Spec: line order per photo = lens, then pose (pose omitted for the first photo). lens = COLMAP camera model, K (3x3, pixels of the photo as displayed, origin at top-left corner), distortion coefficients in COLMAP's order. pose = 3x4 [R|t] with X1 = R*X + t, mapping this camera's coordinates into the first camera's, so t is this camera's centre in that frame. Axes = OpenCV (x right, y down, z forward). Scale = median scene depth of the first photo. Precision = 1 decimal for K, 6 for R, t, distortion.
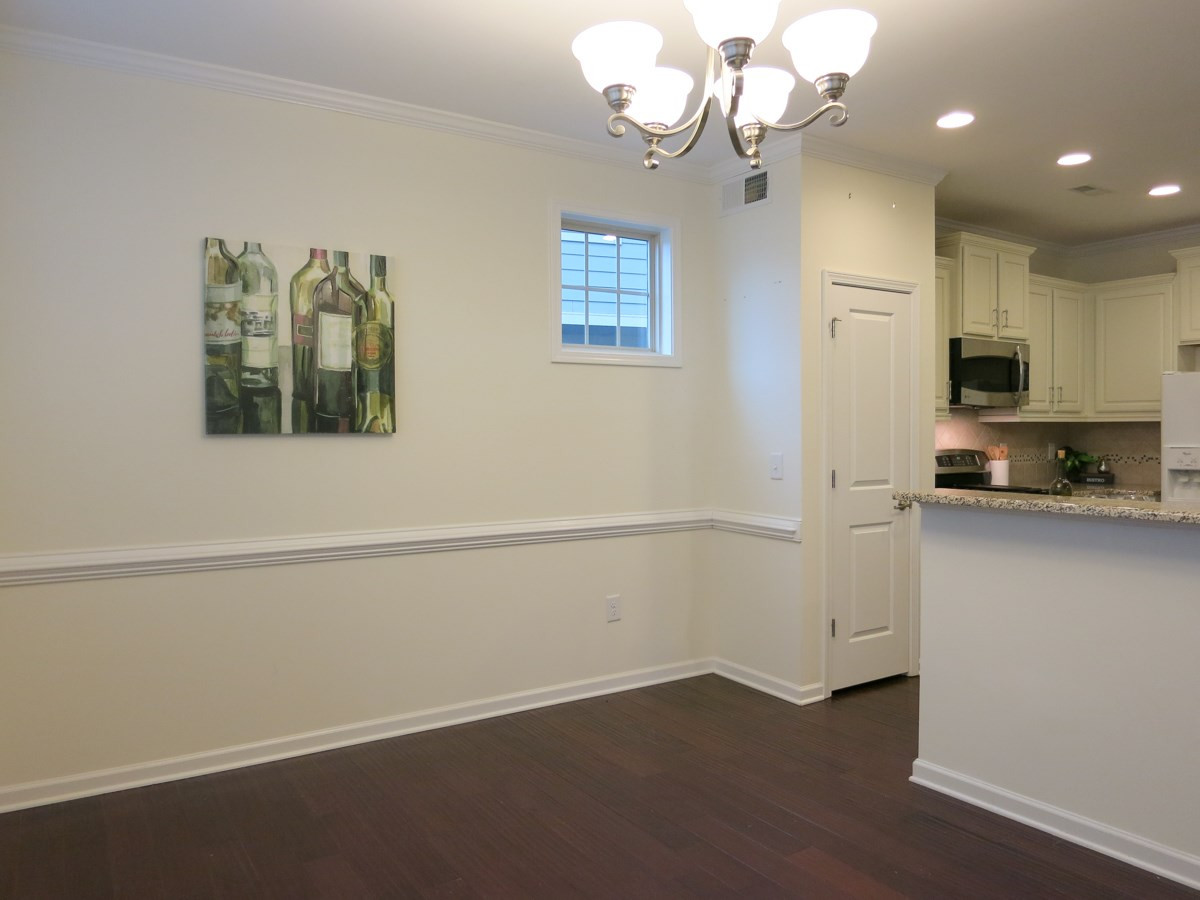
lens RADIAL K [[866.3, 0, 595.3], [0, 866.3, 449.8], [0, 0, 1]] dist [-0.033914, -0.008813]
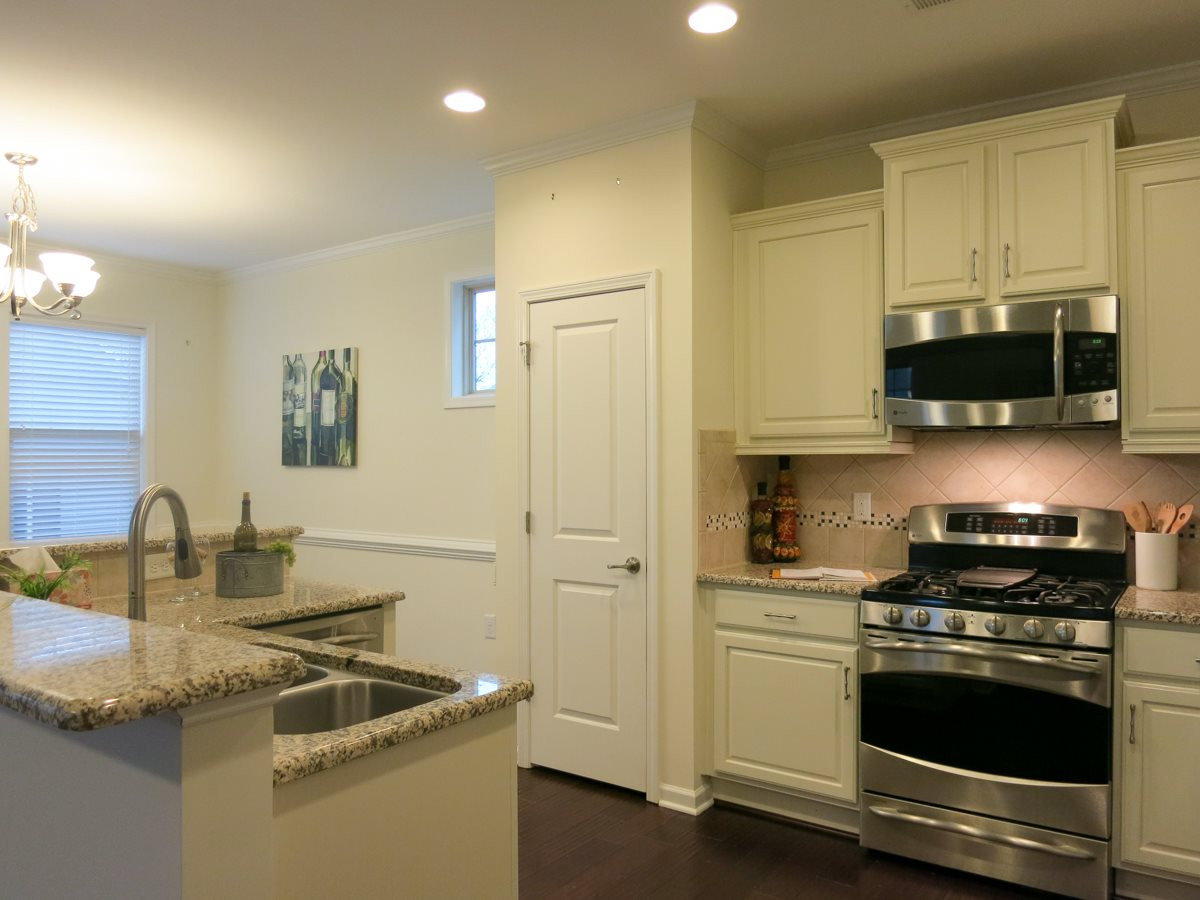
lens RADIAL K [[866.3, 0, 594.0], [0, 866.3, 452.2], [0, 0, 1]] dist [-0.033914, -0.008813]
pose [[0.368953, -0.006135, -0.929428, 1.316725], [-0.023307, 0.999603, -0.015850, -0.029526], [0.929156, 0.027510, 0.368663, 0.854879]]
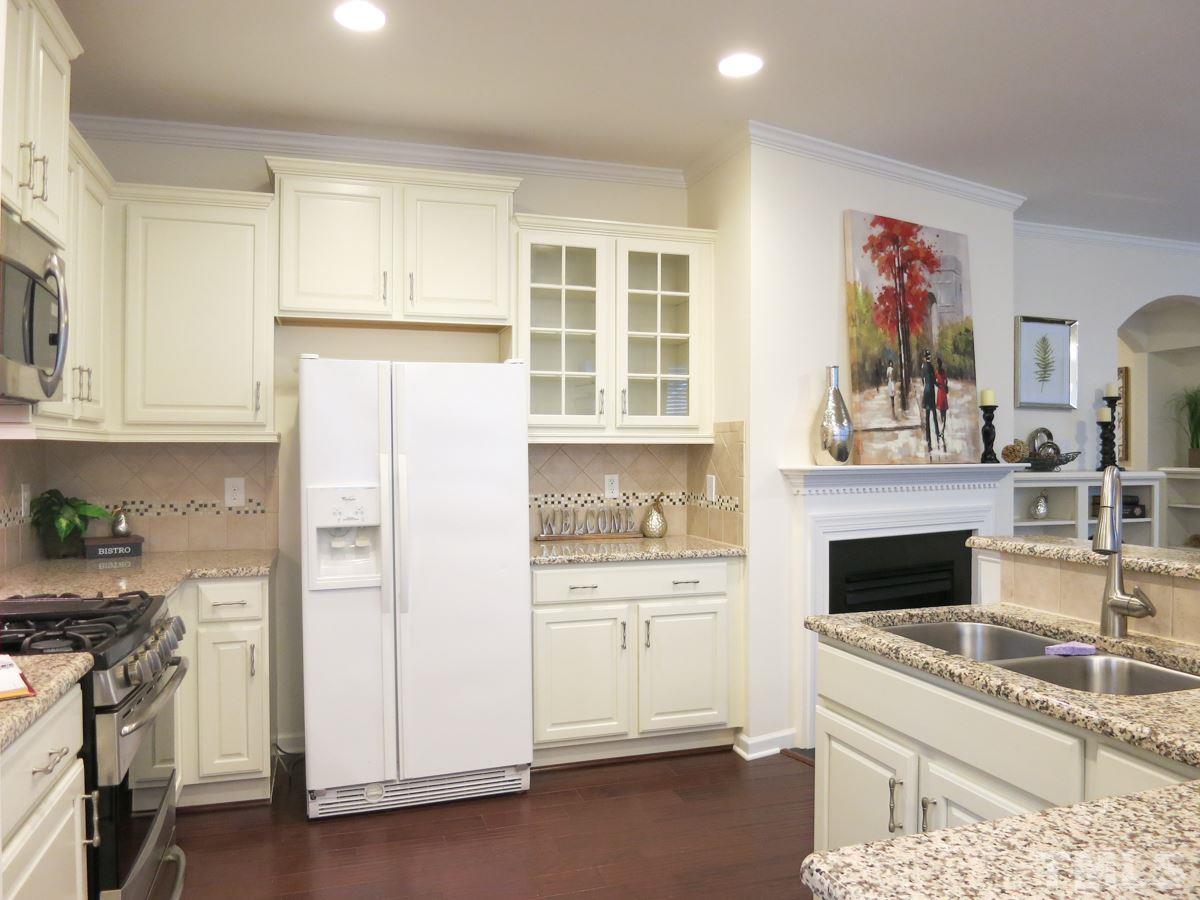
lens RADIAL K [[866.3, 0, 602.2], [0, 866.3, 452.1], [0, 0, 1]] dist [-0.033914, -0.008813]
pose [[0.259712, 0.001042, 0.965686, 0.251956], [0.023312, 0.999701, -0.007348, -0.026727], [-0.965405, 0.024421, 0.259610, 0.976307]]
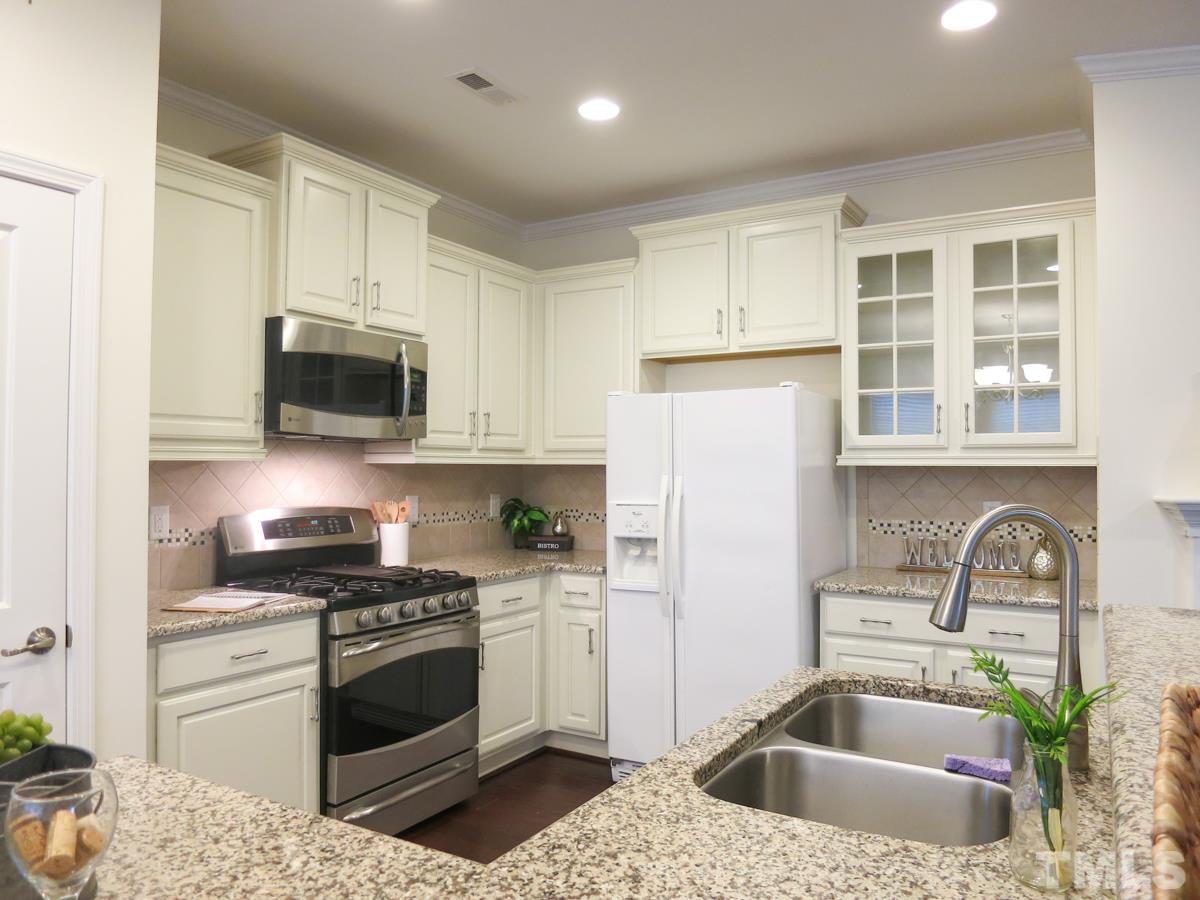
lens RADIAL K [[866.3, 0, 594.1], [0, 866.3, 450.5], [0, 0, 1]] dist [-0.033914, -0.008813]
pose [[0.900938, 0.015813, 0.433660, 0.527827], [0.003094, 0.999076, -0.042857, -0.022701], [-0.433938, 0.039953, 0.900057, 0.570935]]
